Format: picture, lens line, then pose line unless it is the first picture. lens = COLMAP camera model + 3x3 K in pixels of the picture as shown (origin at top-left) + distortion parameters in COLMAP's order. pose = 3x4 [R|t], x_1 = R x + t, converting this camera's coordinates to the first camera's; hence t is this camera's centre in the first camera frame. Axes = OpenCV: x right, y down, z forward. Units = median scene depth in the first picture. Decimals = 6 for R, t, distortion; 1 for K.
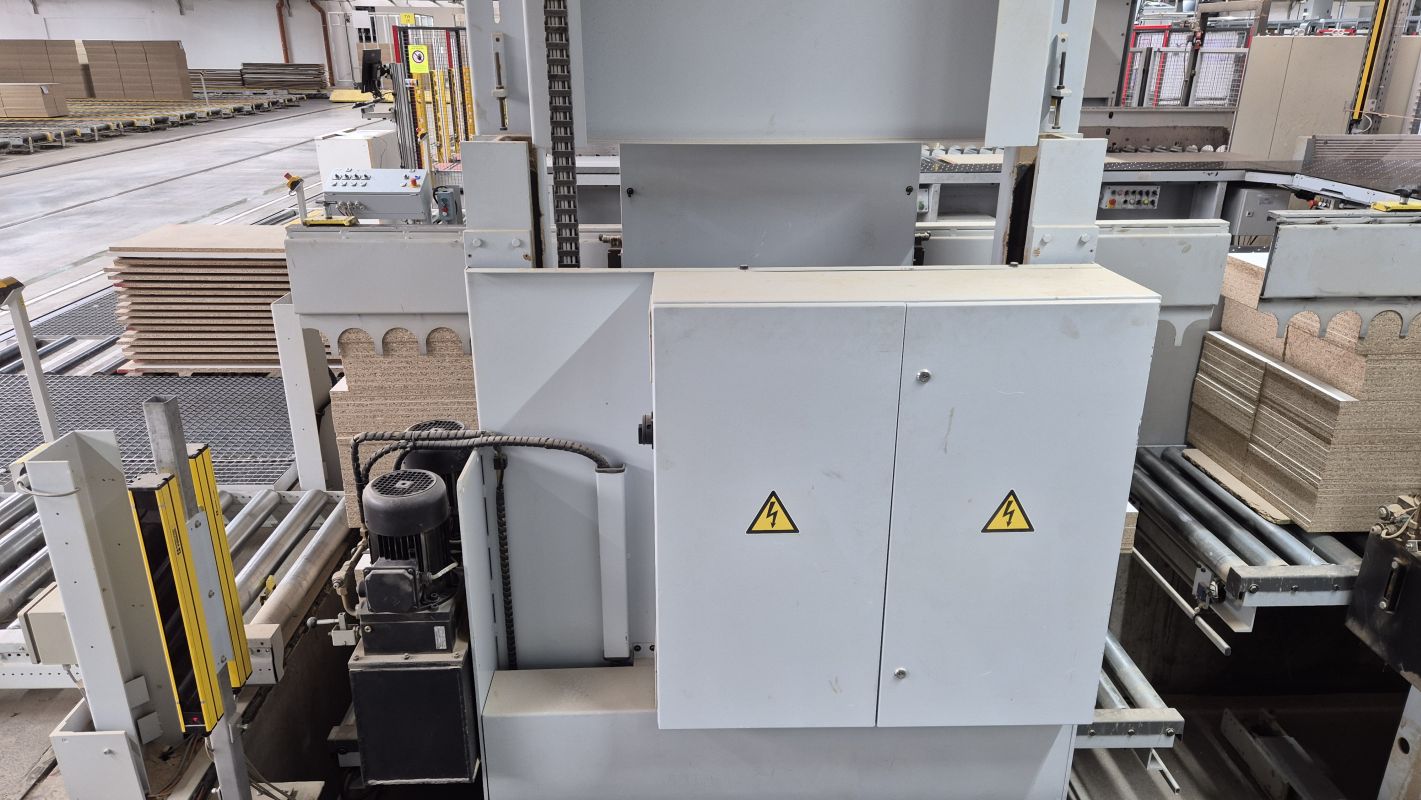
lens RADIAL K [[949.1, 0, 710.5], [0, 949.1, 400.0], [0, 0, 1]] dist [0.082865, -0.069980]
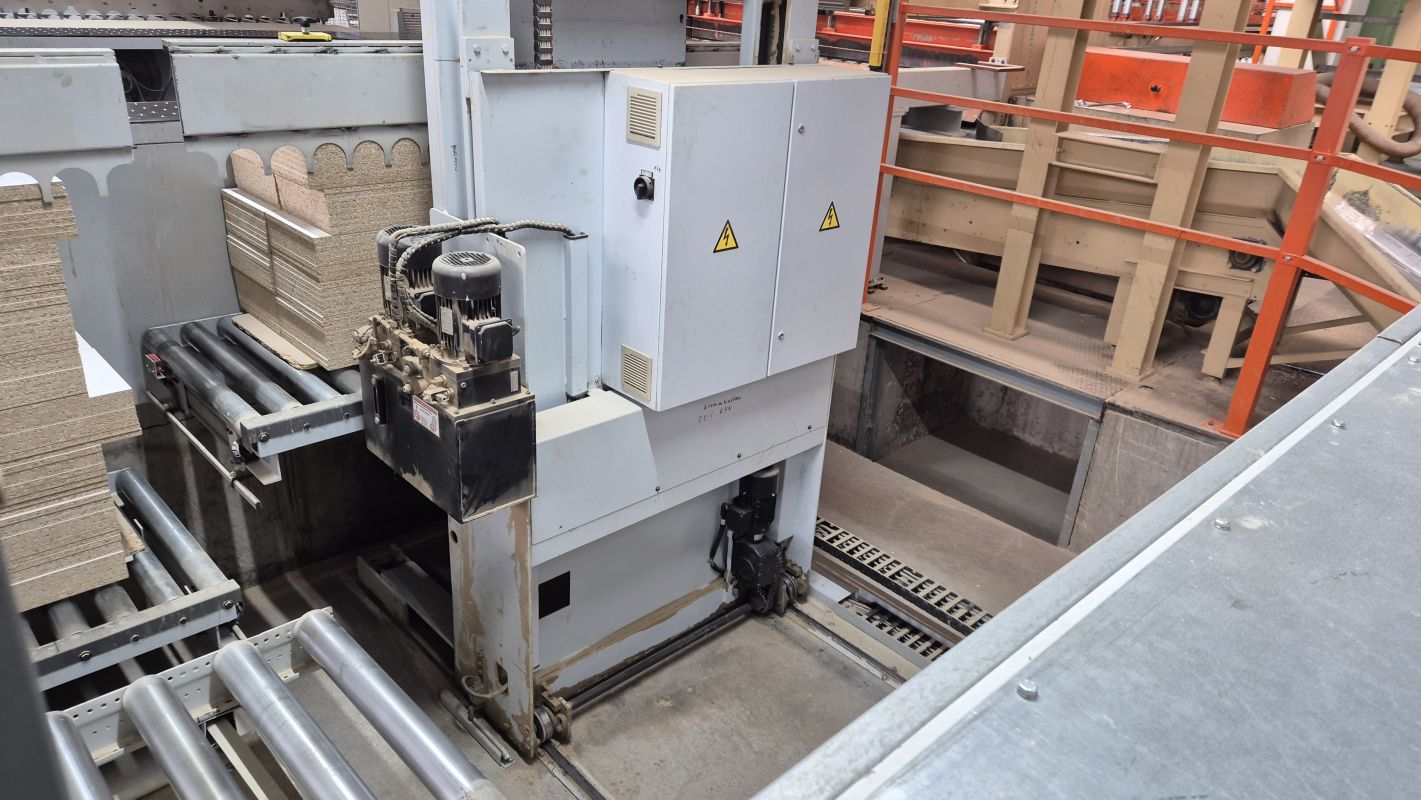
lens RADIAL K [[957.1, 0, 721.2], [0, 957.1, 394.8], [0, 0, 1]] dist [0.091515, -0.087746]
pose [[0.734373, -0.232411, 0.637716, 0.258991], [0.172537, 0.972608, 0.155772, 0.072368], [-0.656451, -0.004366, 0.754356, -0.051049]]
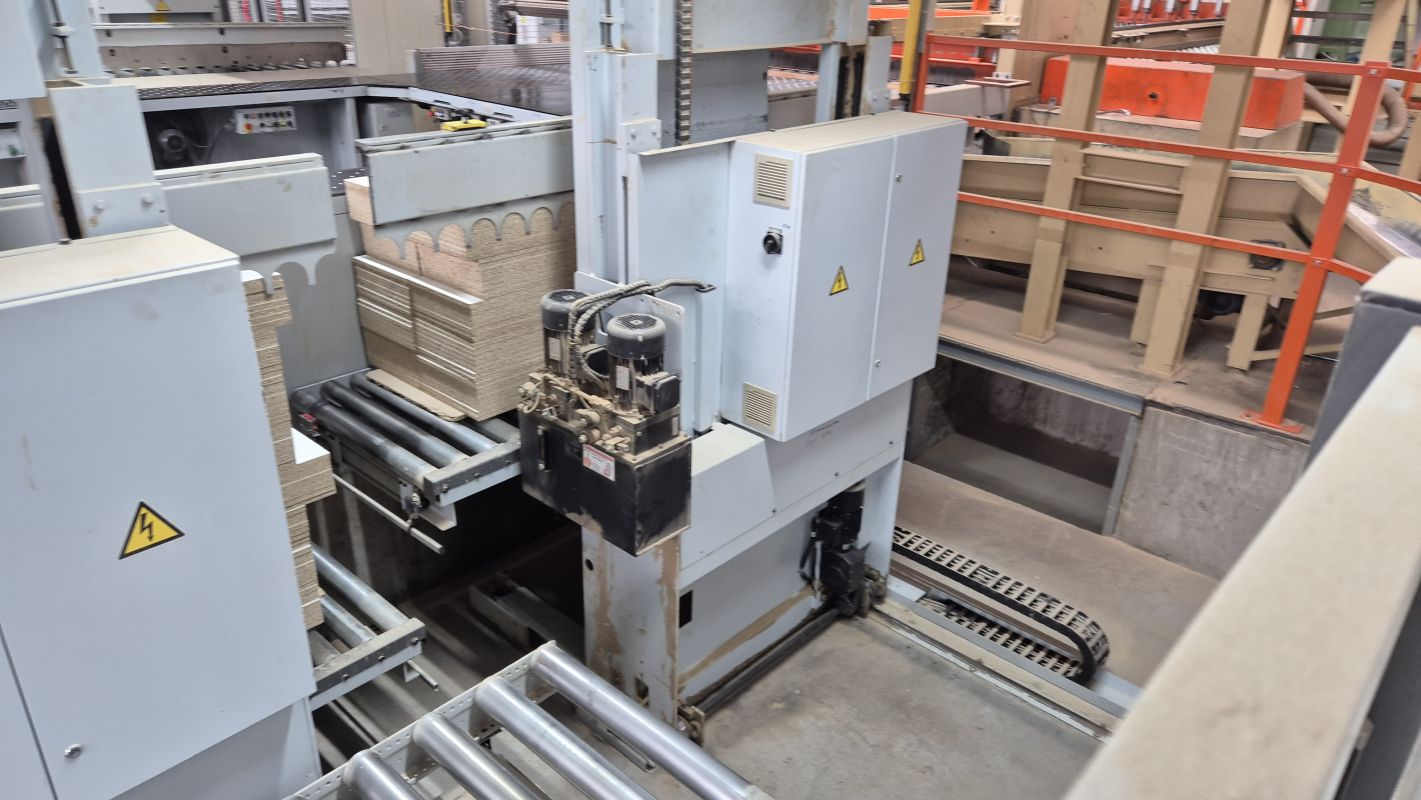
lens RADIAL K [[949.9, 0, 699.5], [0, 949.9, 396.1], [0, 0, 1]] dist [0.082879, -0.078575]
pose [[0.706137, -0.277434, 0.651461, 0.081365], [0.223924, 0.960322, 0.166250, -0.019667], [-0.671736, 0.028482, 0.740243, 0.003312]]
